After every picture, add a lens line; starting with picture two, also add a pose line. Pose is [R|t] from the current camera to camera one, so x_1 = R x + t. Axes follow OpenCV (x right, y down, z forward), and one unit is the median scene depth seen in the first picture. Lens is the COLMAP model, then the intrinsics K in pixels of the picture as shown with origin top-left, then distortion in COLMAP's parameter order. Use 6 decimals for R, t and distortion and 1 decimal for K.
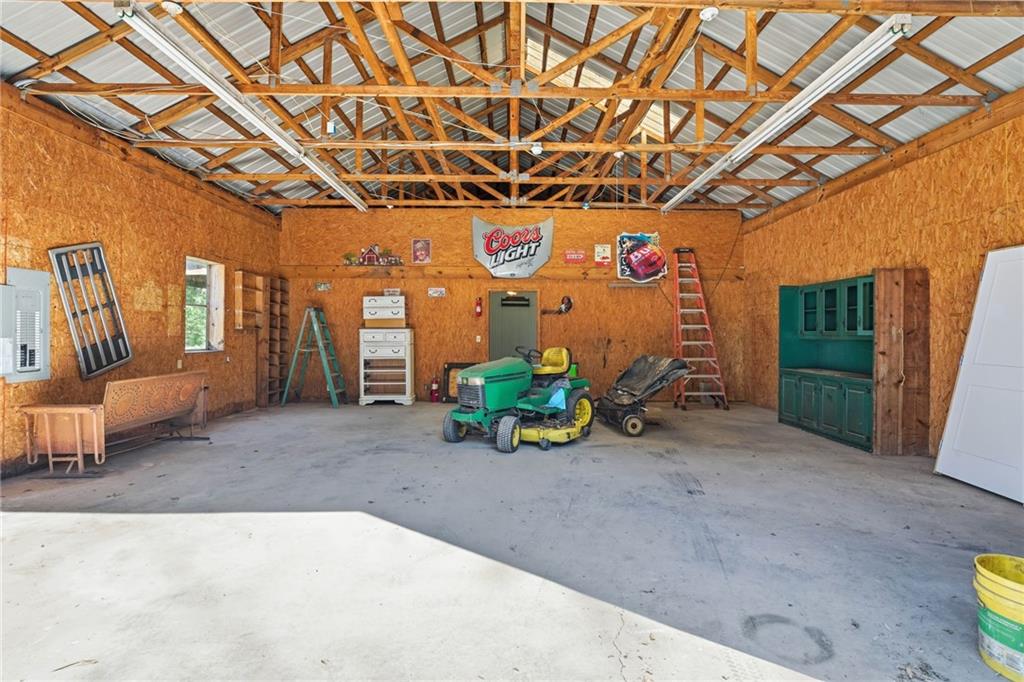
lens RADIAL K [[452.9, 0, 511.1], [0, 452.9, 335.7], [0, 0, 1]] dist [-0.014751, -0.000570]
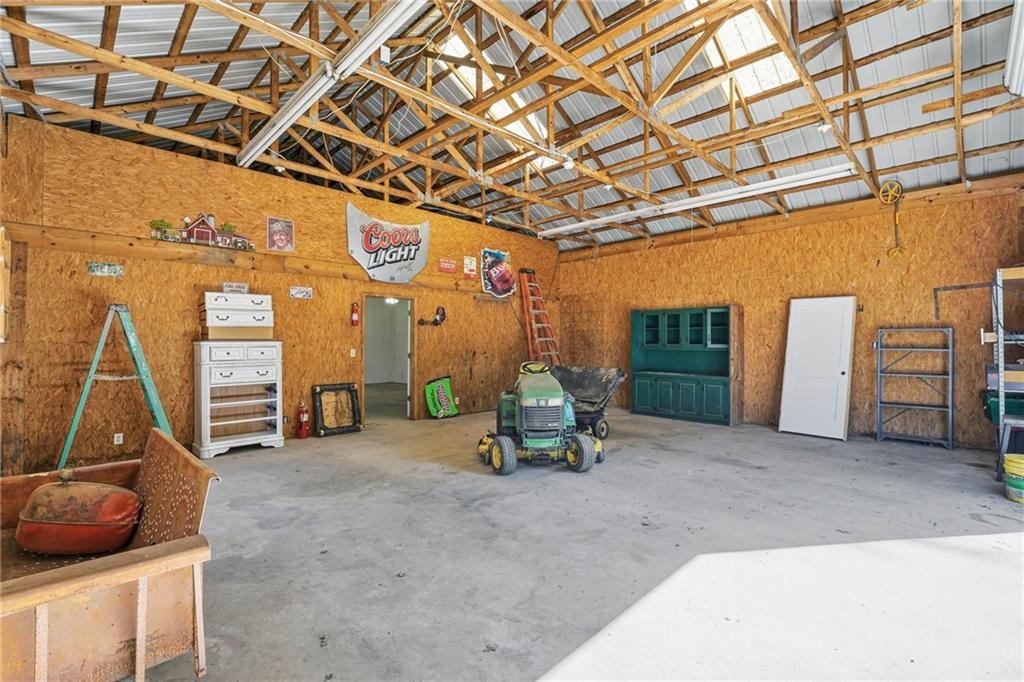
lens RADIAL K [[452.9, 0, 507.7], [0, 452.9, 343.1], [0, 0, 1]] dist [-0.014751, -0.000570]
pose [[0.735212, -0.002260, 0.677834, -0.425568], [0.002817, 0.999996, 0.000278, -0.010625], [-0.677831, 0.001705, 0.735215, 0.211825]]
